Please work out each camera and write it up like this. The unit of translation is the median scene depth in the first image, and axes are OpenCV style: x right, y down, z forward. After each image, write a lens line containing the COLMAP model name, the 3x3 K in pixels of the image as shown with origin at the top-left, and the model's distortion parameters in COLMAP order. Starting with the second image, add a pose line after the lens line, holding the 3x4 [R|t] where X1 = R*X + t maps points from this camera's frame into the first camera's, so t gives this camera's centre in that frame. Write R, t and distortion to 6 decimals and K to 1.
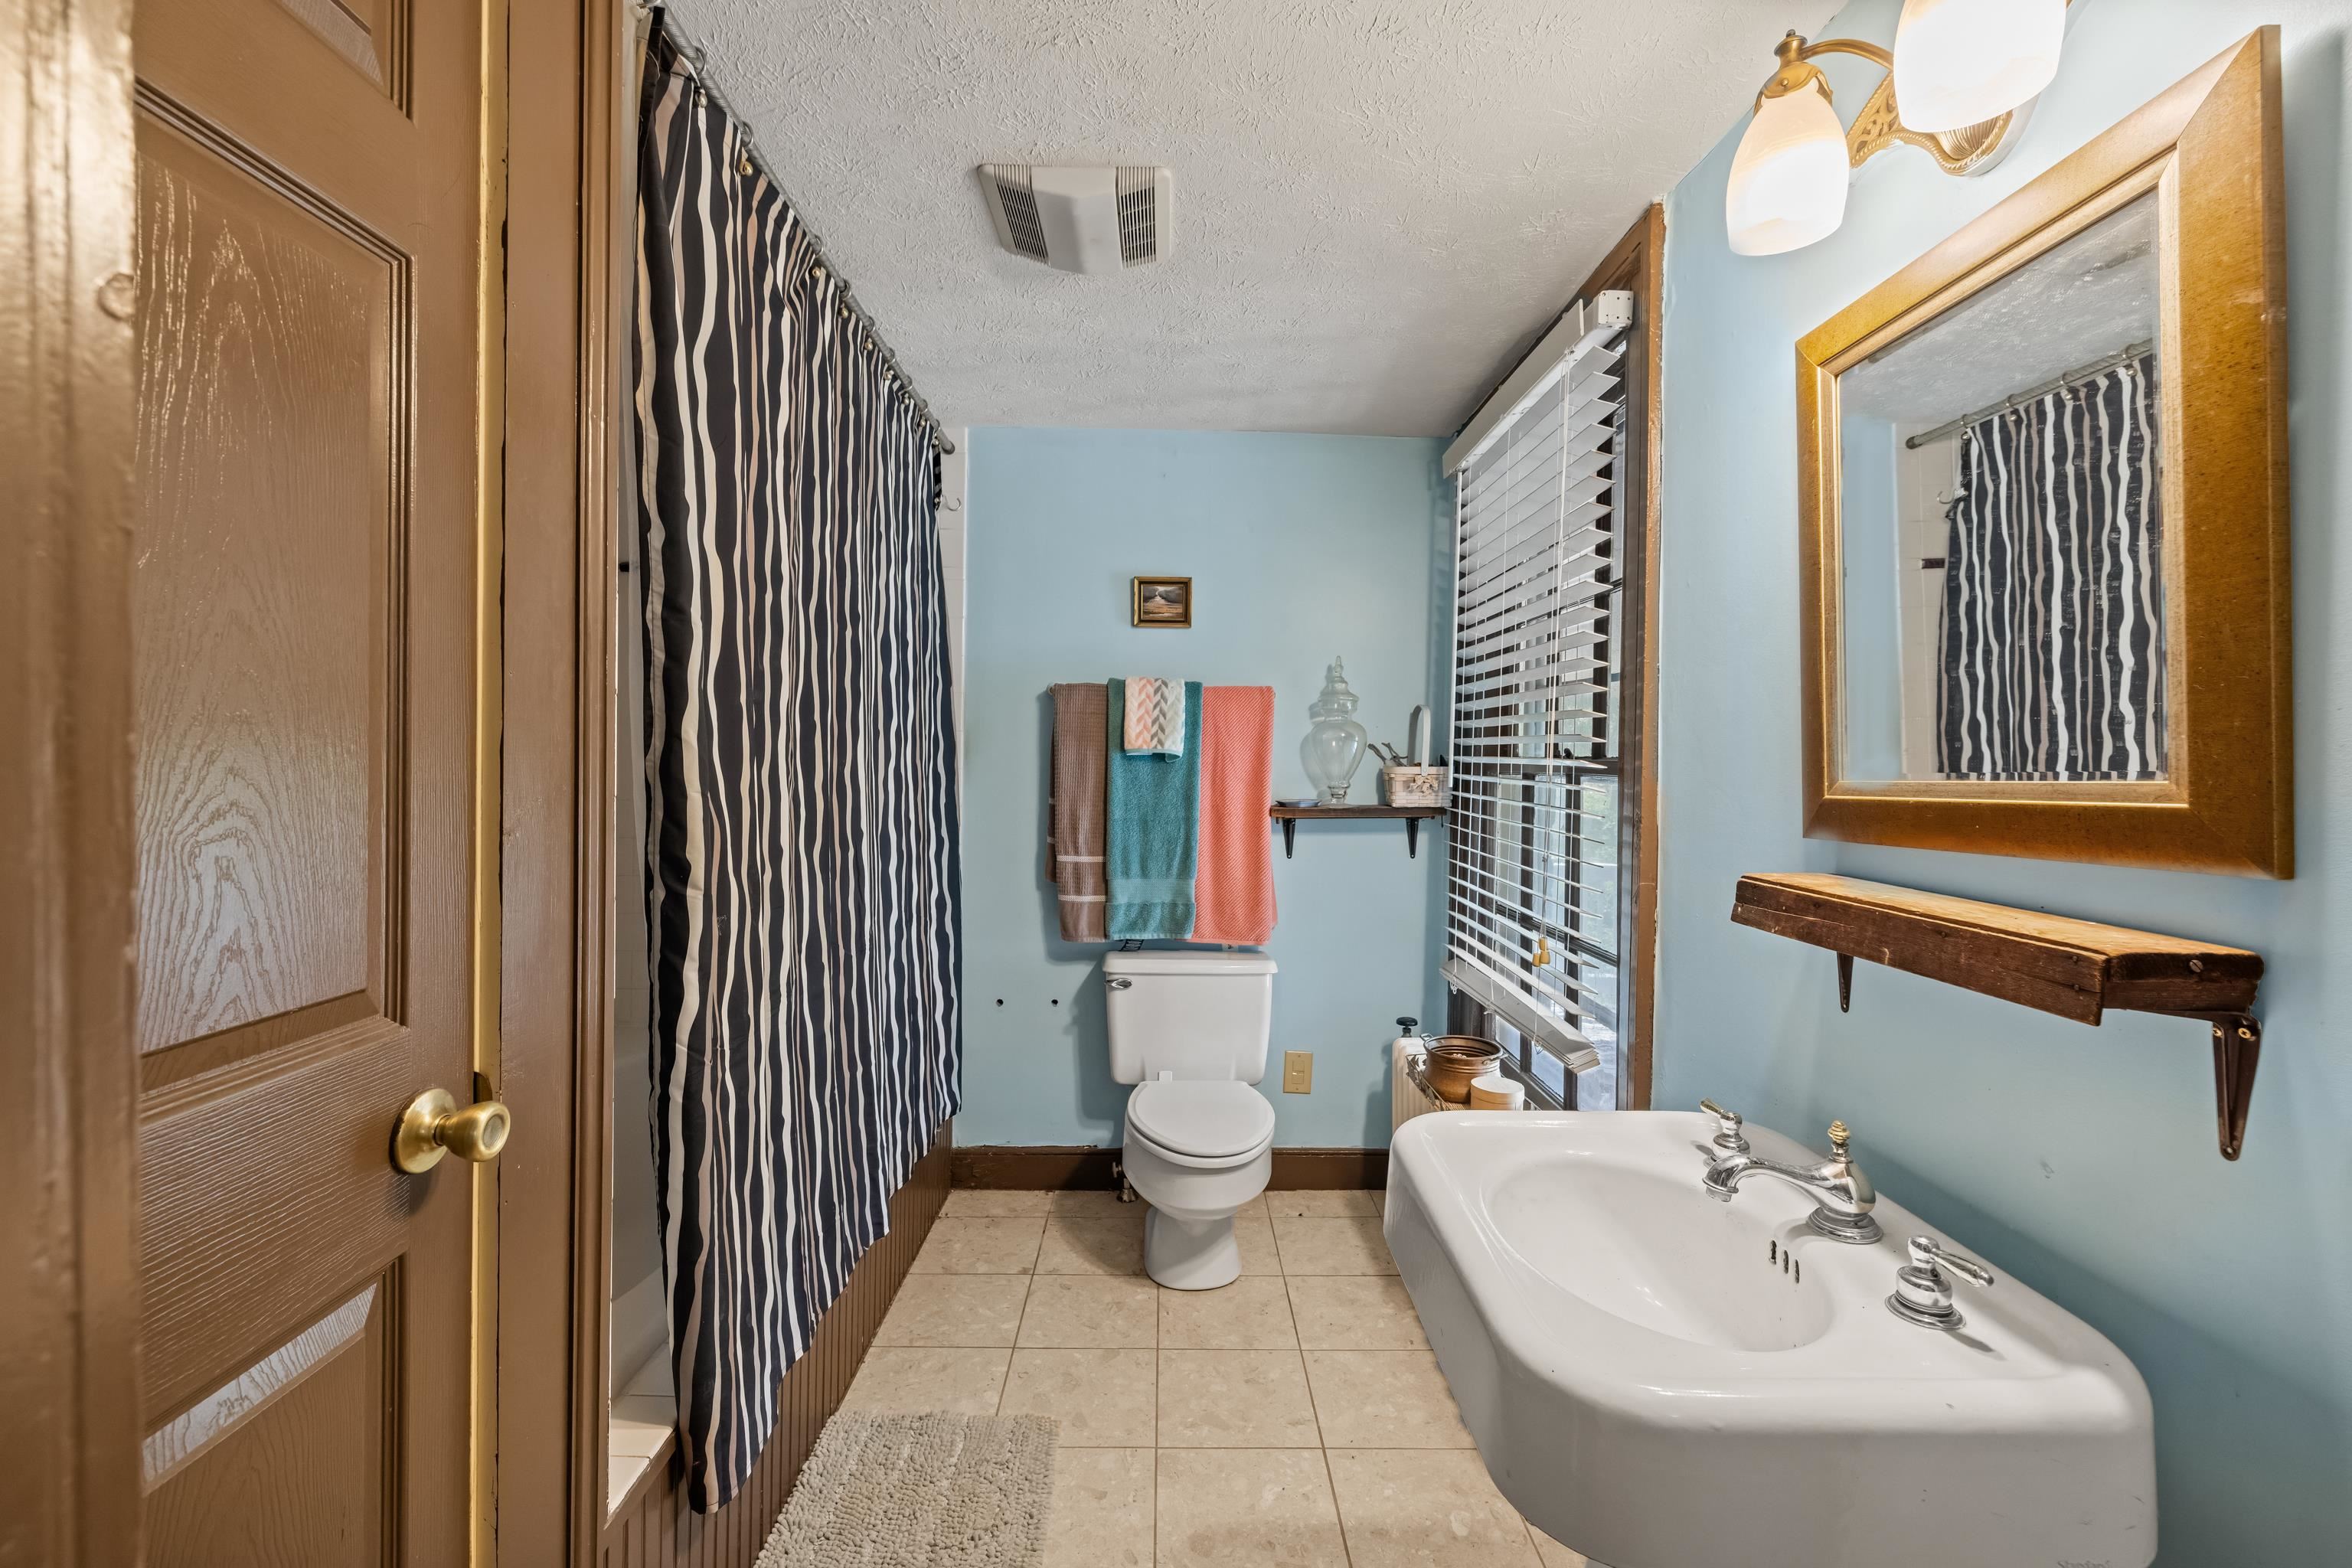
lens RADIAL K [[1003.7, 0, 1177.4], [0, 1003.7, 772.2], [0, 0, 1]] dist [-0.001236, 0.000215]
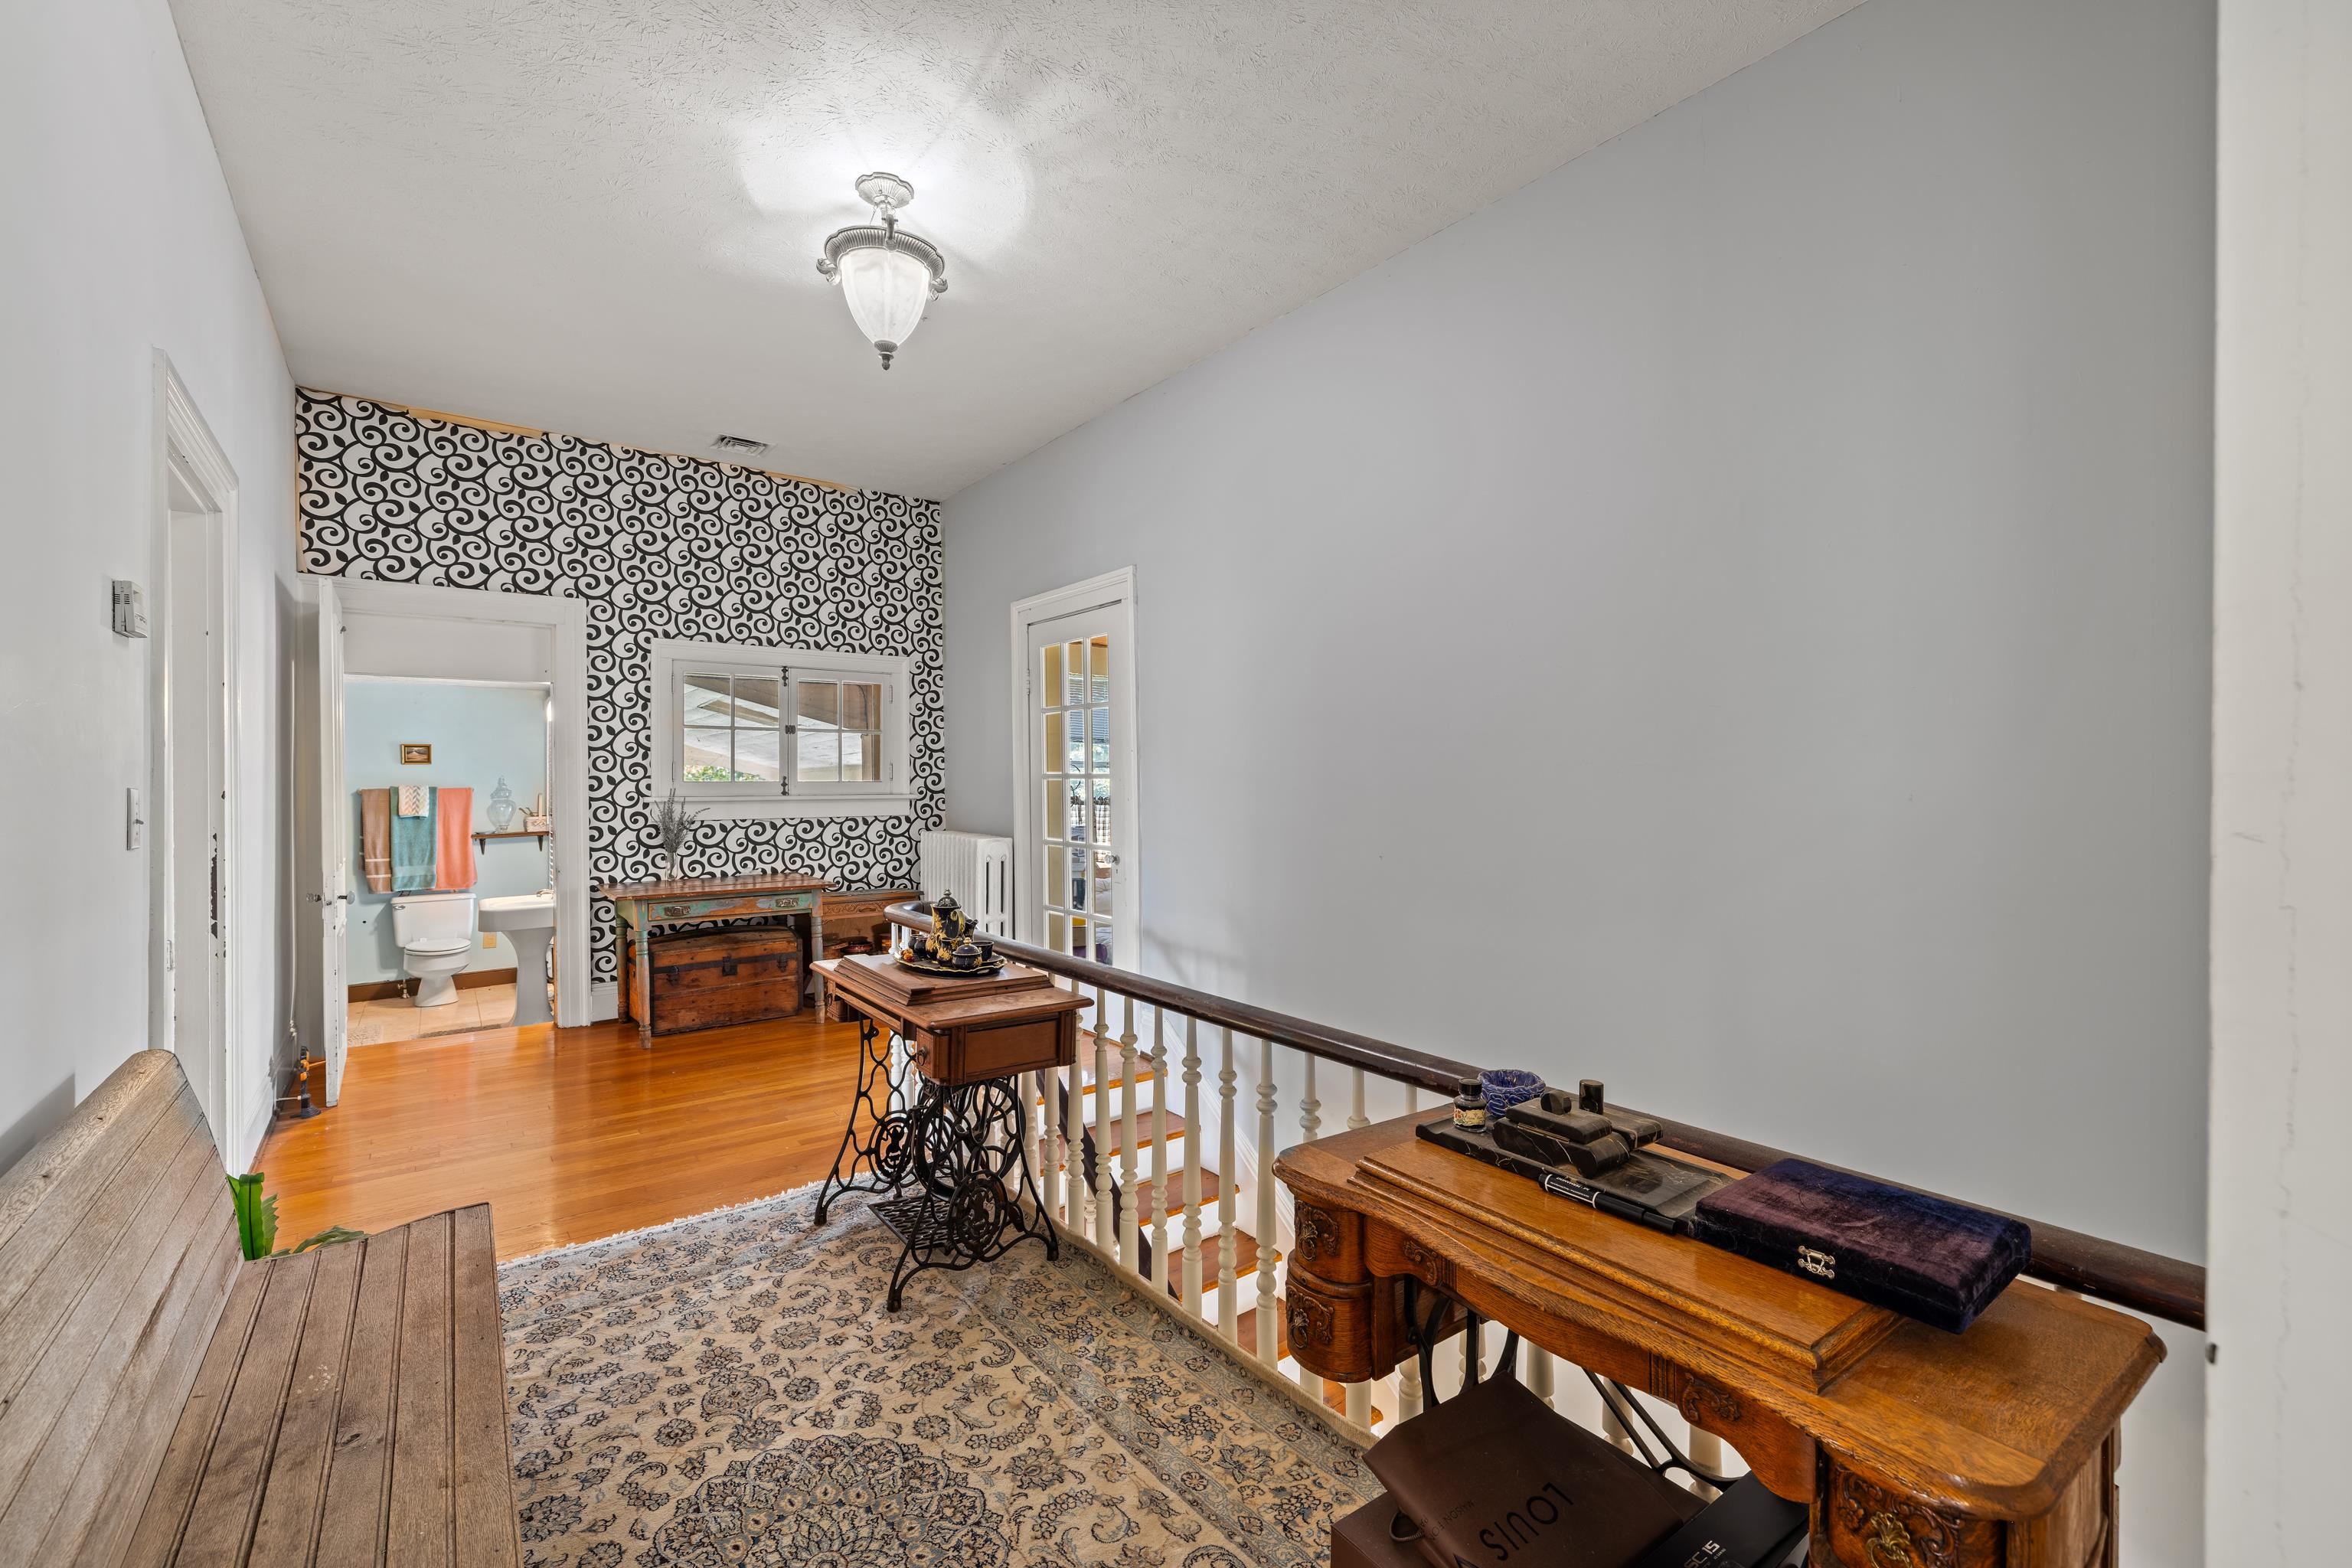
lens RADIAL K [[1003.7, 0, 1177.4], [0, 1003.7, 772.2], [0, 0, 1]] dist [-0.001236, 0.000215]
pose [[0.804083, -0.020746, 0.594156, 0.023058], [0.031190, 0.999487, -0.007312, -0.049868], [-0.593699, 0.024411, 0.804317, -2.131623]]
